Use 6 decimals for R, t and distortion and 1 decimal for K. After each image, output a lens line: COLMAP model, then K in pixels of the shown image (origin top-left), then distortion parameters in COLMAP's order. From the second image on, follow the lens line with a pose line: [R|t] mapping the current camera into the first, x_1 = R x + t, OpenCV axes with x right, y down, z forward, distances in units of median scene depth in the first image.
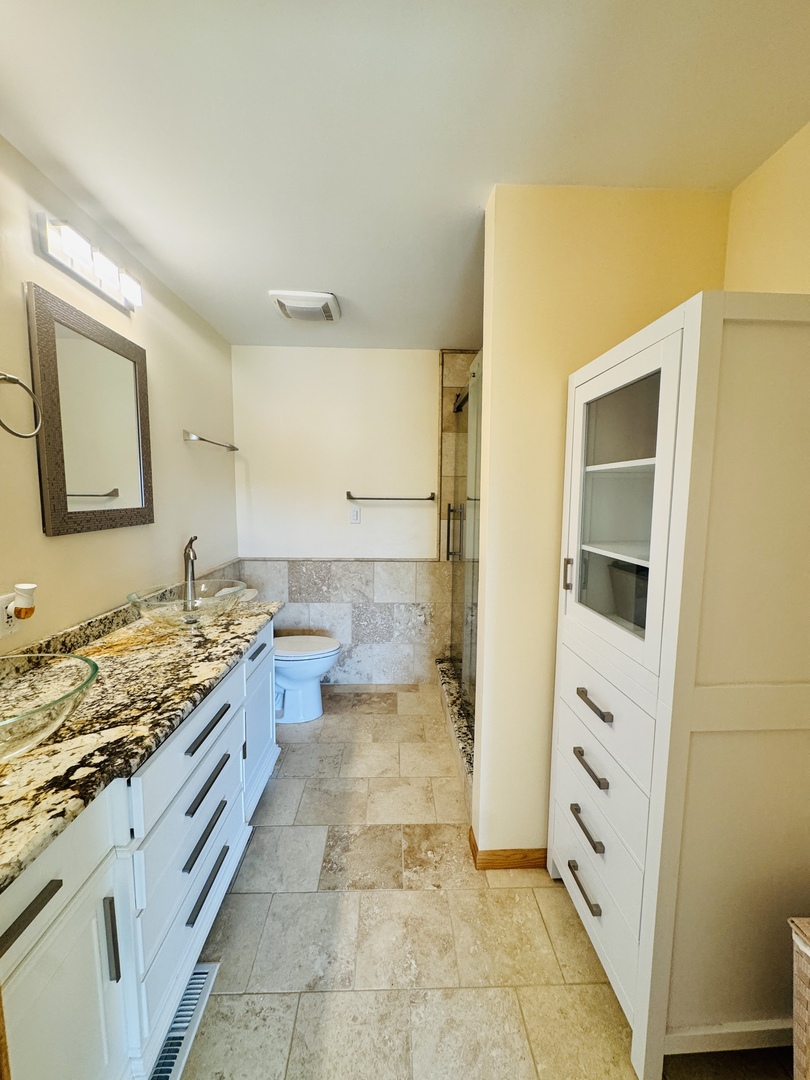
lens RADIAL K [[429.8, 0, 406.5], [0, 429.8, 539.9], [0, 0, 1]] dist [-0.002919, 0.000399]
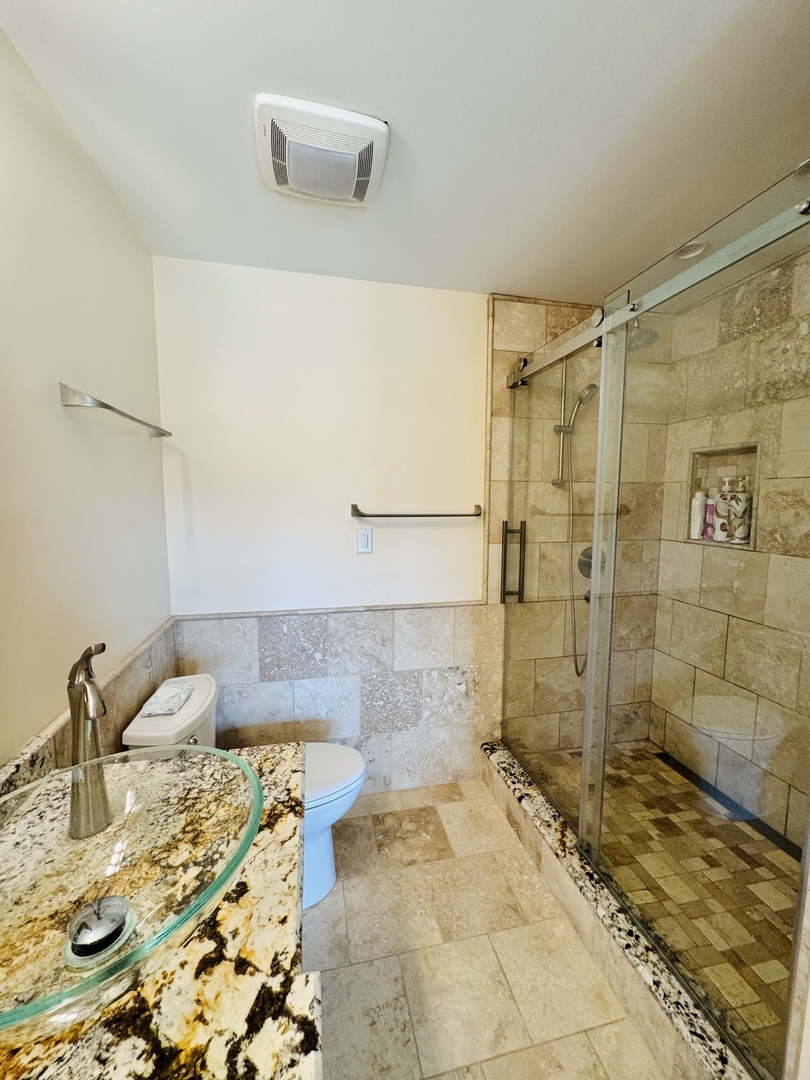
lens RADIAL K [[429.8, 0, 406.8], [0, 429.8, 539.2], [0, 0, 1]] dist [-0.002919, 0.000399]
pose [[0.981956, -0.023702, 0.187619, -0.179803], [0.024246, 0.999706, -0.000603, -0.058208], [-0.187549, 0.005141, 0.982242, 0.351615]]
